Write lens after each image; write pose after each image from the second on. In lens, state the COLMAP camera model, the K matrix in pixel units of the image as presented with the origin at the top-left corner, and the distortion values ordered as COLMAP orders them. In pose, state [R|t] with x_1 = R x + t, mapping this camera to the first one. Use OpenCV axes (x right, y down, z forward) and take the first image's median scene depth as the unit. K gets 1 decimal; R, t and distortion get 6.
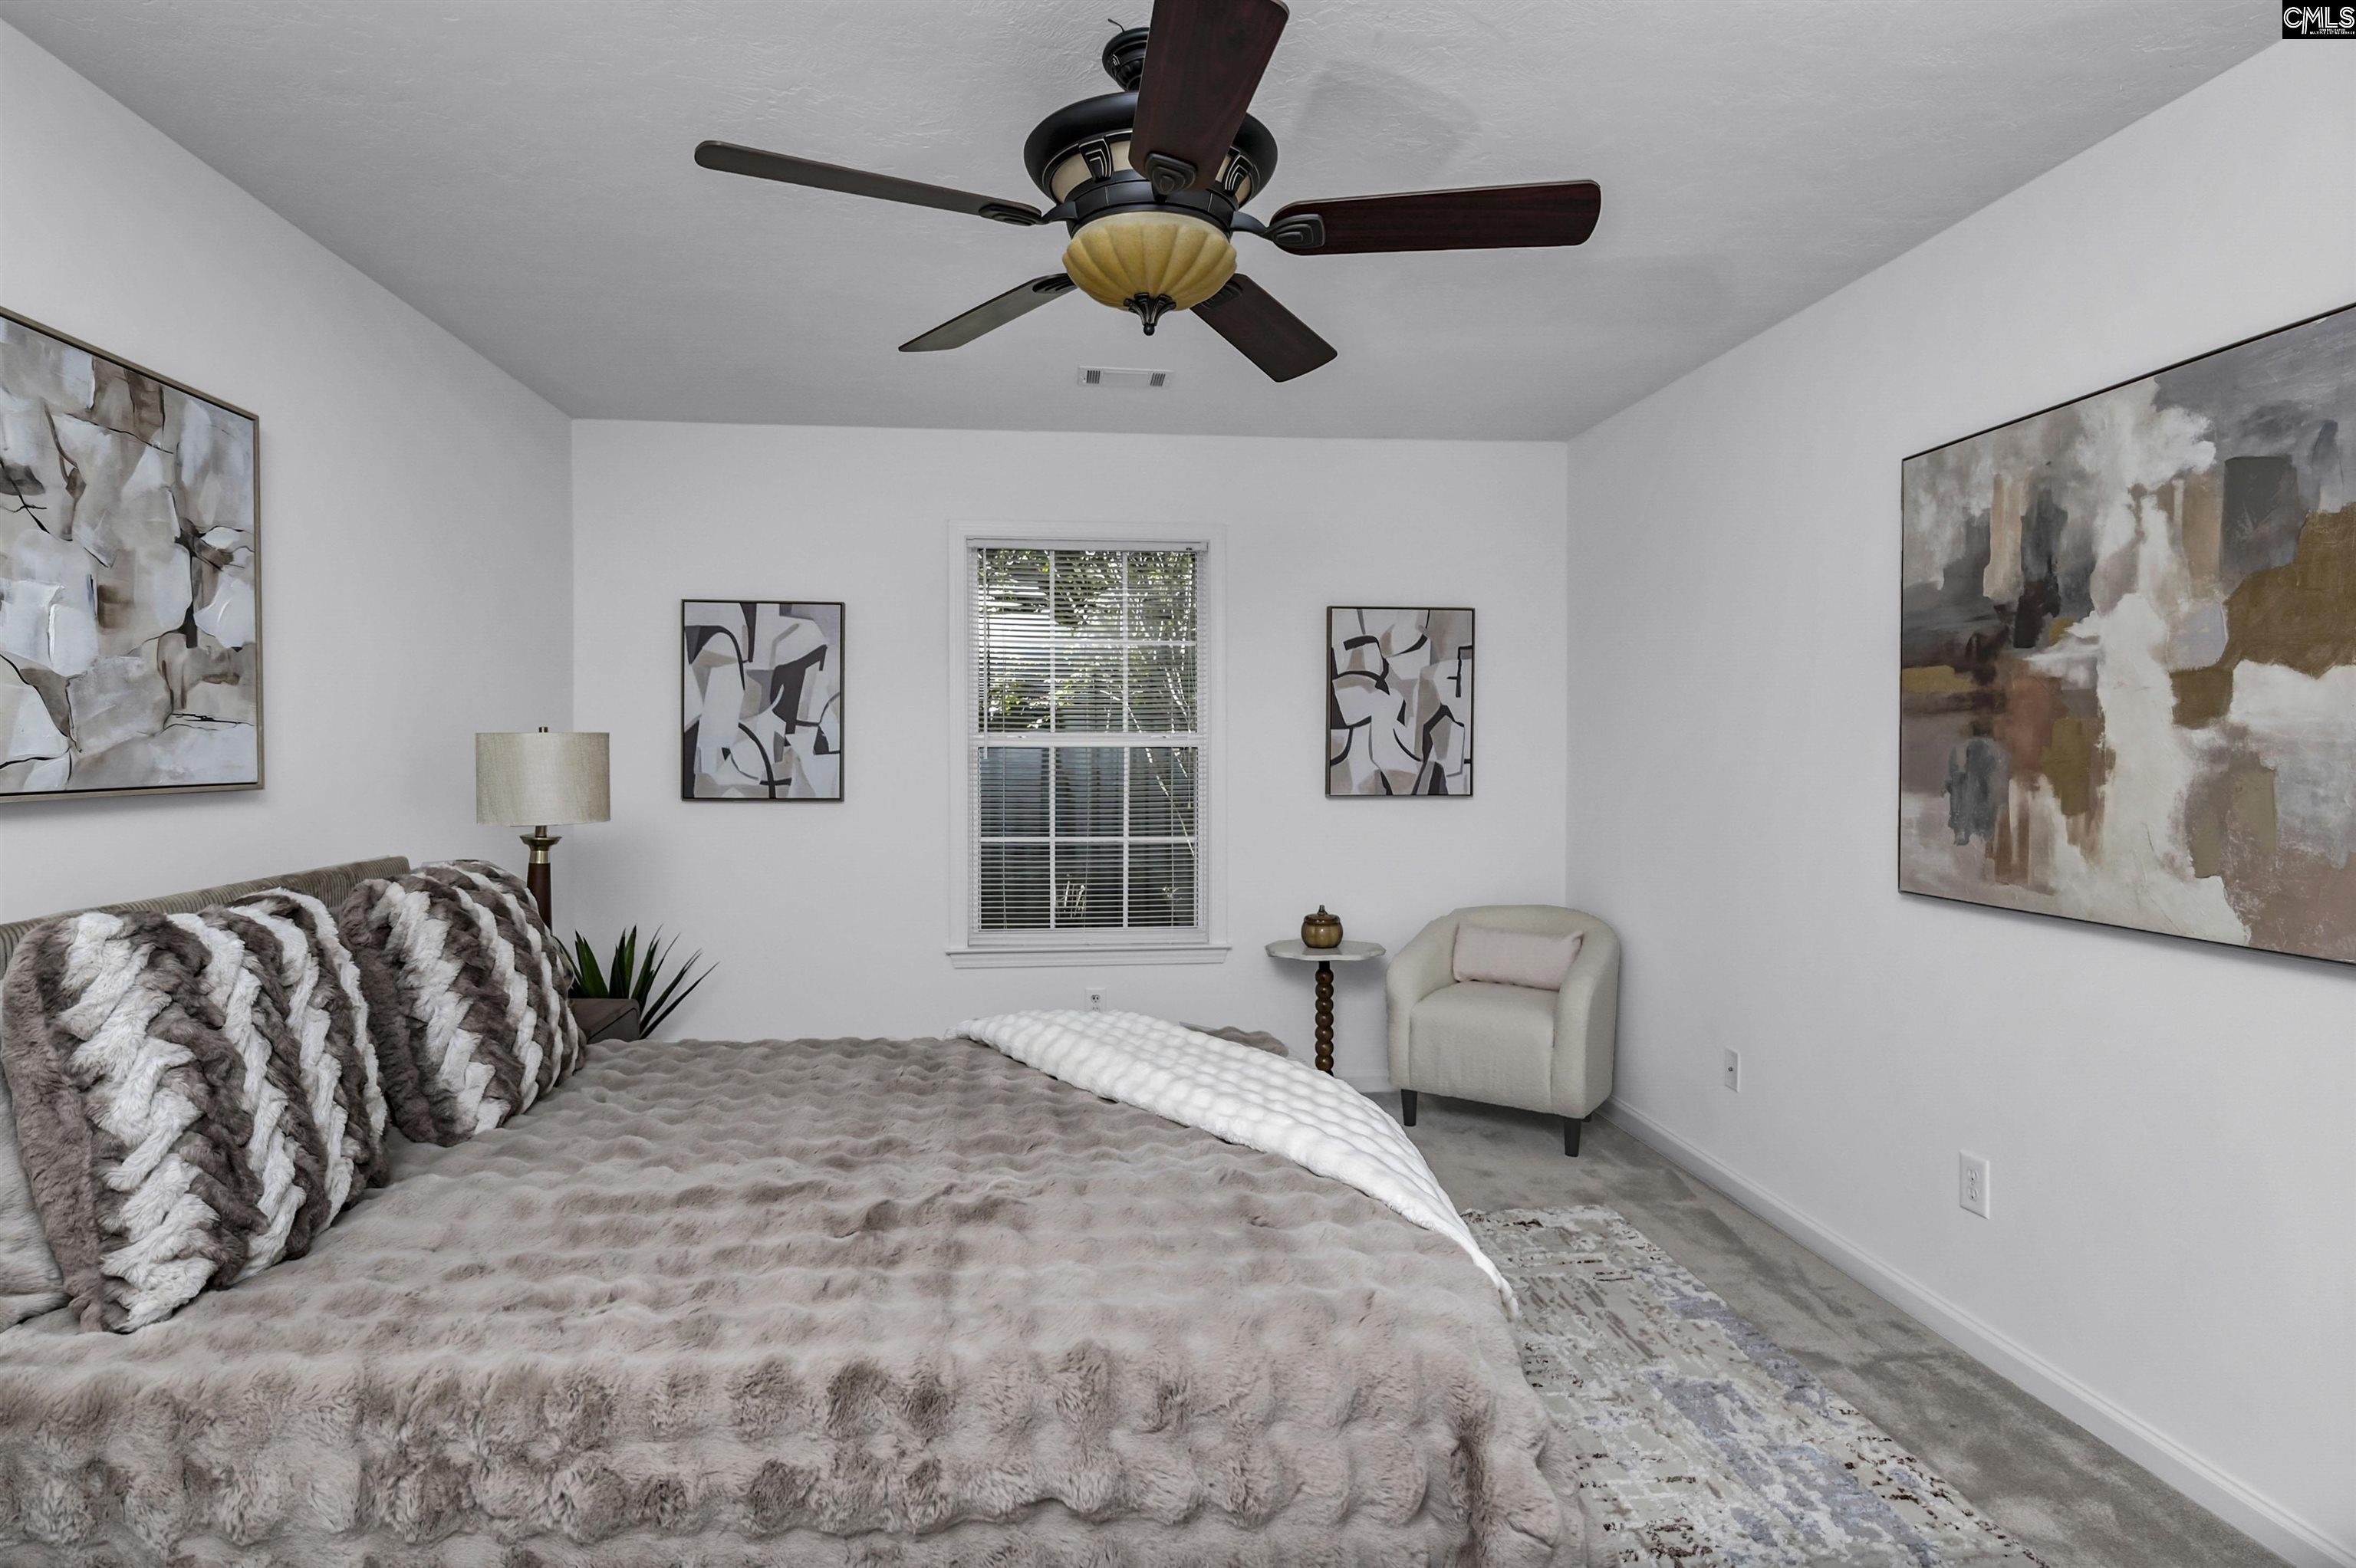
lens RADIAL K [[1189.4, 0, 1178.0], [0, 1189.4, 784.0], [0, 0, 1]] dist [-0.000895, -0.001199]
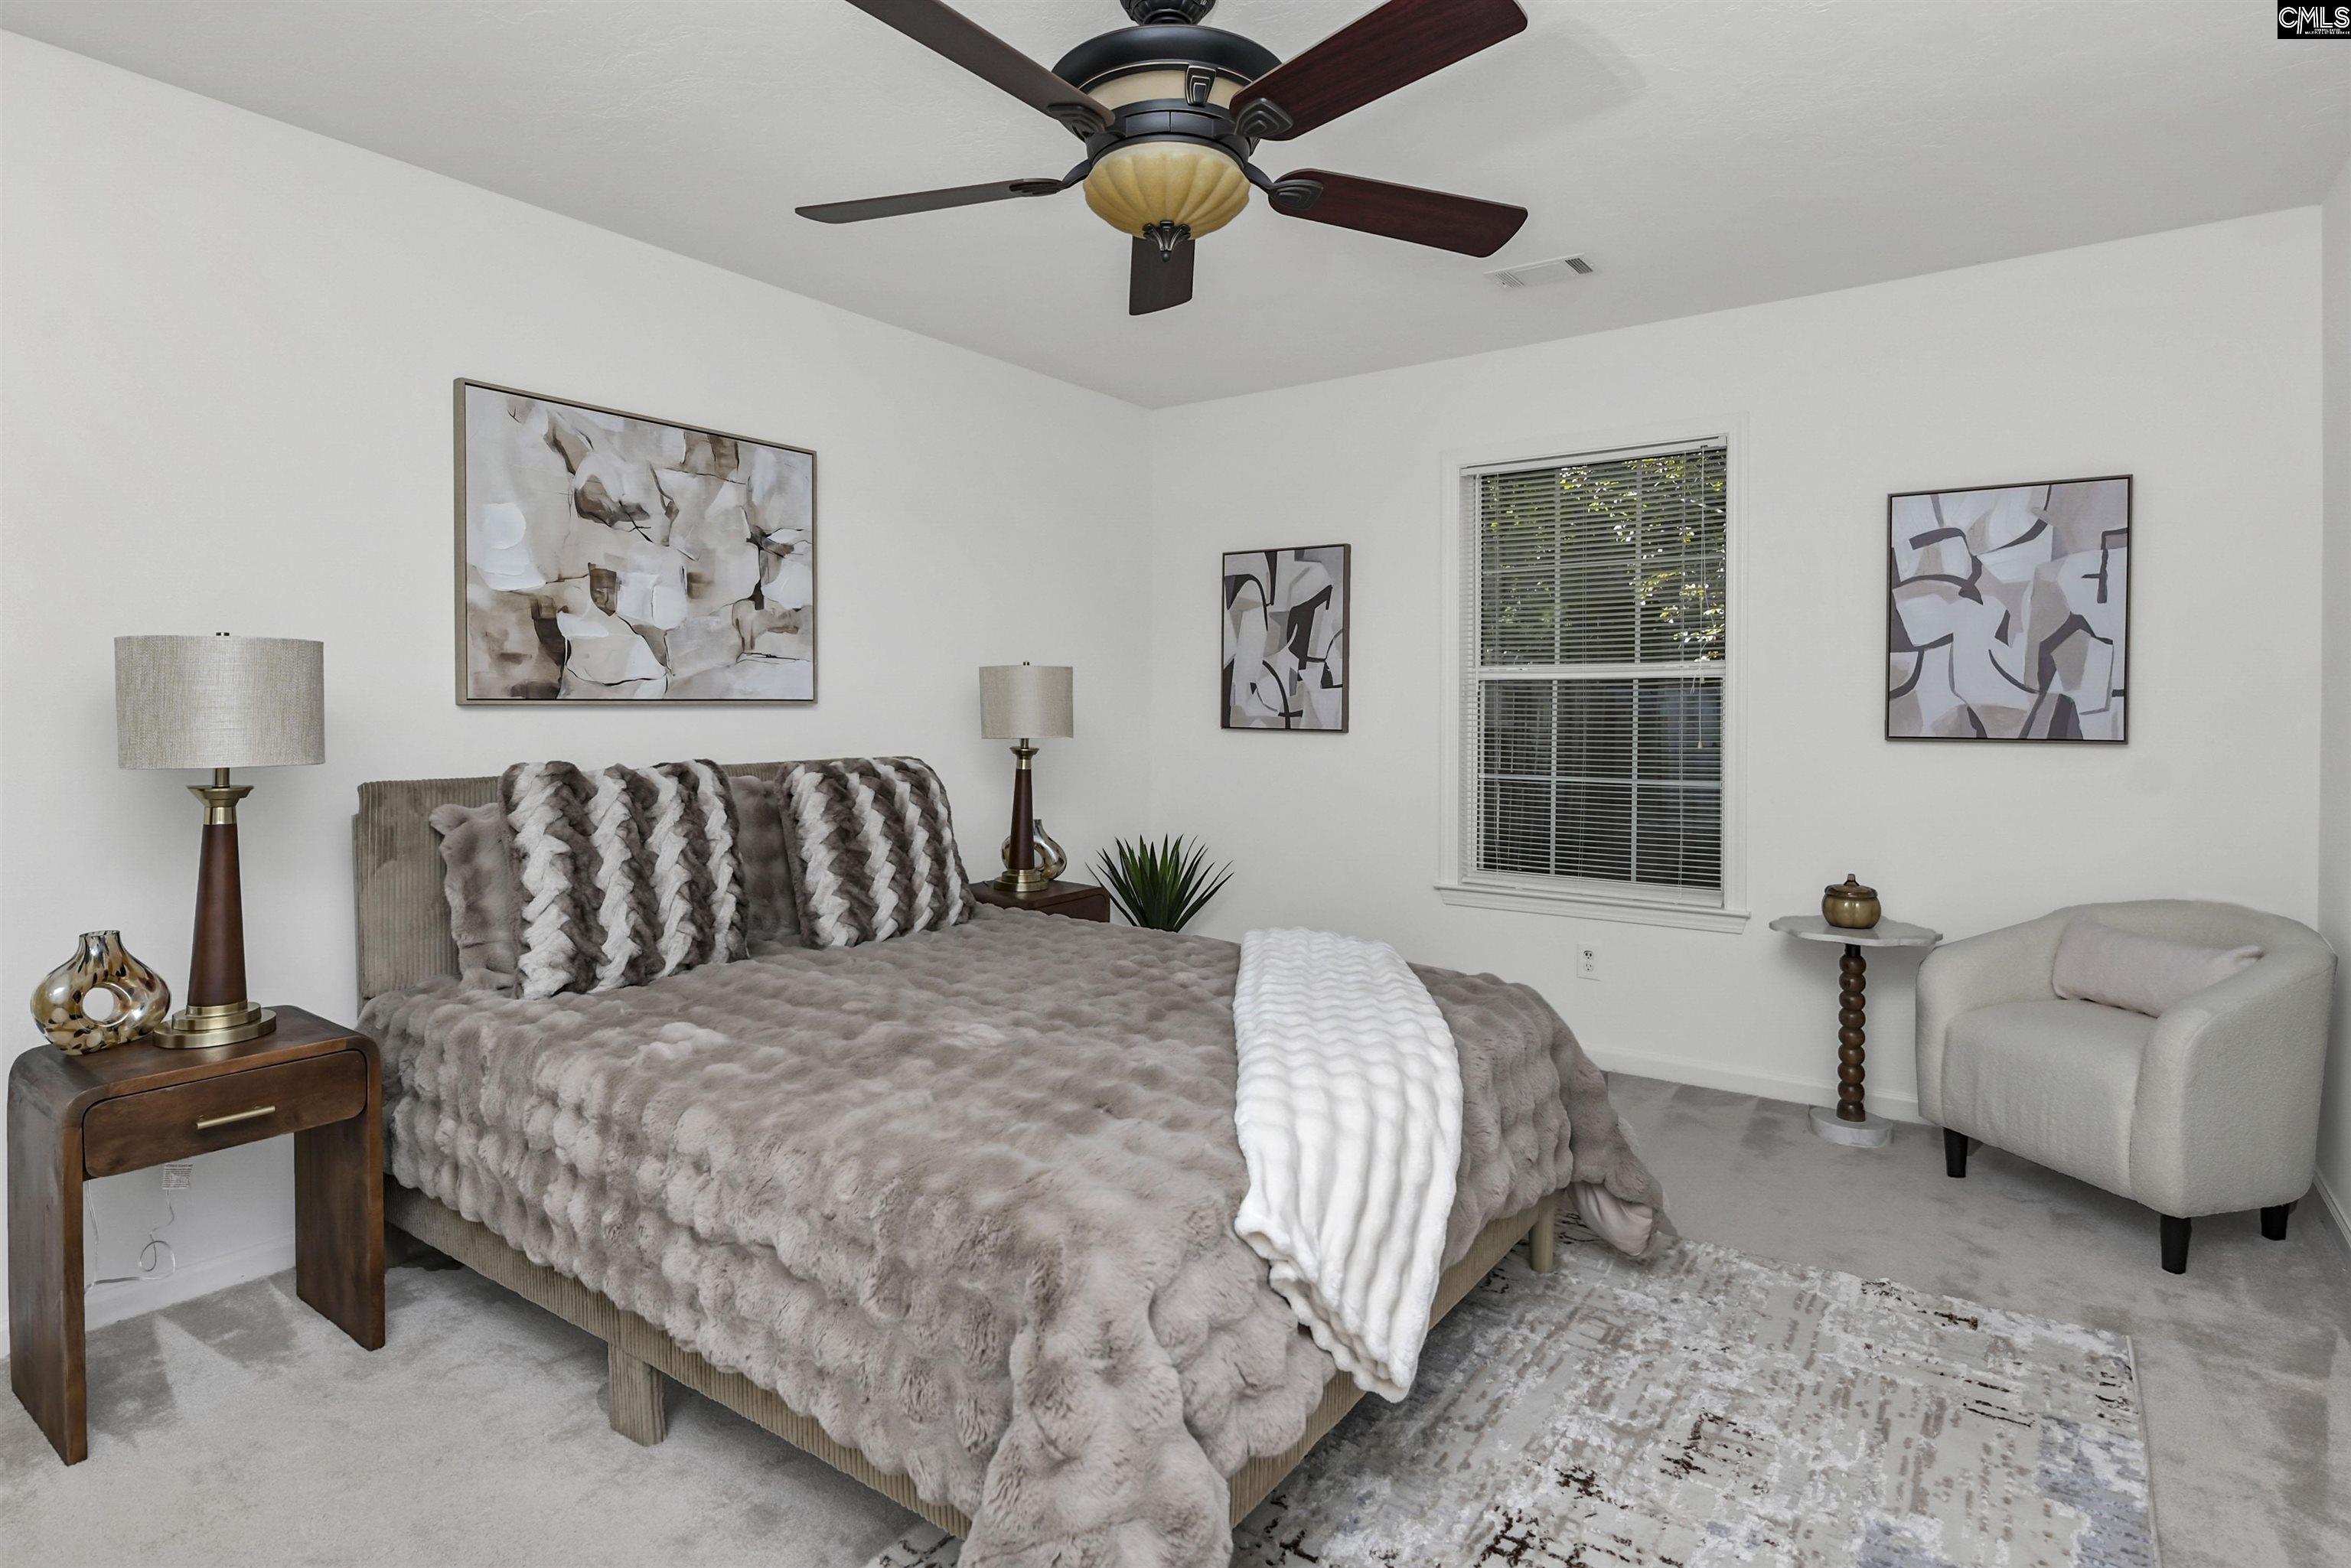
lens RADIAL K [[1205.5, 0, 1178.7], [0, 1205.5, 741.5], [0, 0, 1]] dist [0.009543, -0.012240]
pose [[0.750916, 0.022066, -0.660029, 0.462100], [-0.020346, 0.999740, 0.010275, 0.021380], [0.660084, 0.005714, 0.751170, 0.145032]]
